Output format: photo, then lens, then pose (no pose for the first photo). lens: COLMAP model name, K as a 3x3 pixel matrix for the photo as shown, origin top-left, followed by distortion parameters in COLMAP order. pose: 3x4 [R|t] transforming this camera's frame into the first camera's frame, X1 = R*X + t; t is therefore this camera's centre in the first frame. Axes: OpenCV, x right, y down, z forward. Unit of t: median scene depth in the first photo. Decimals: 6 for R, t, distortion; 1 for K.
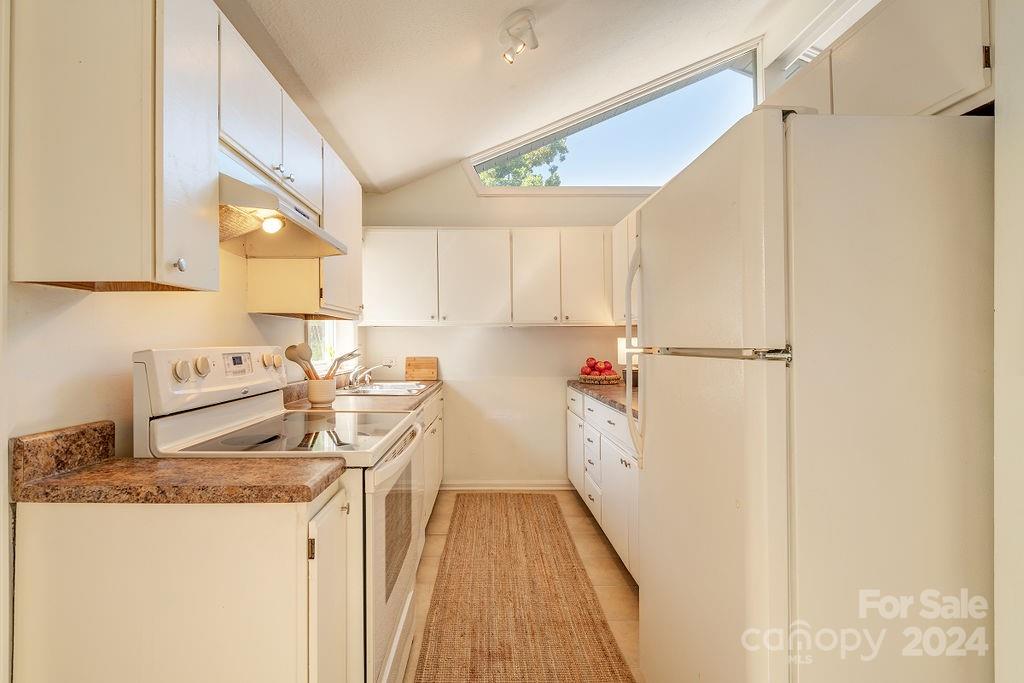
lens RADIAL K [[475.0, 0, 506.7], [0, 475.0, 336.3], [0, 0, 1]] dist [0.009743, -0.005469]
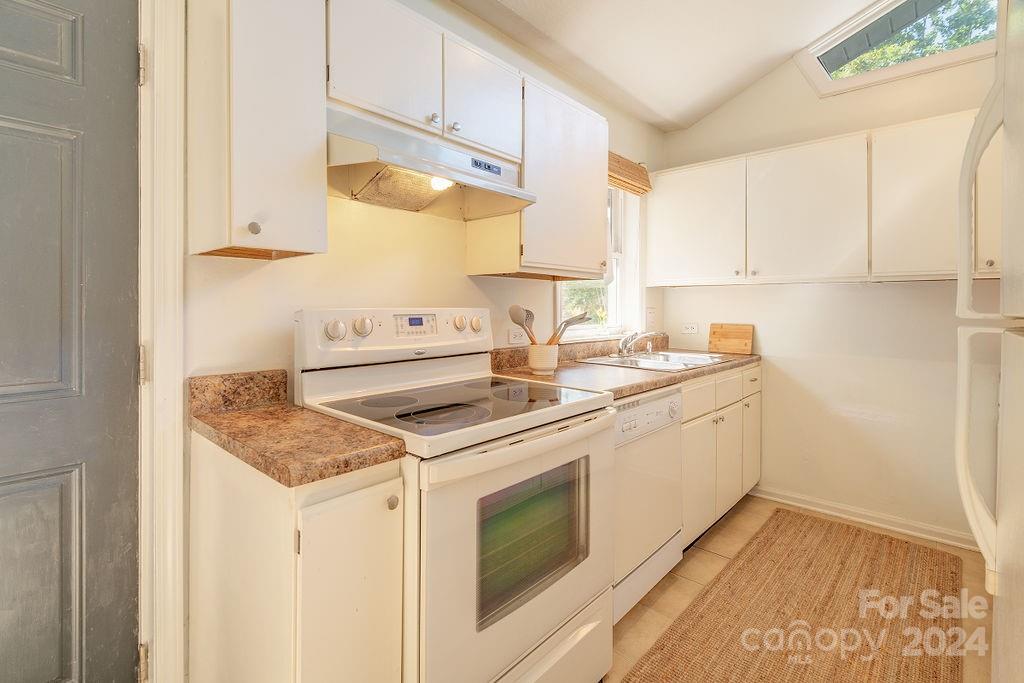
lens RADIAL K [[475.0, 0, 529.7], [0, 475.0, 312.7], [0, 0, 1]] dist [0.009743, -0.005469]
pose [[0.709710, 0.012469, -0.704384, 0.183026], [0.006697, 0.999679, 0.024444, 0.004559], [0.704462, -0.022066, 0.709398, 0.255667]]
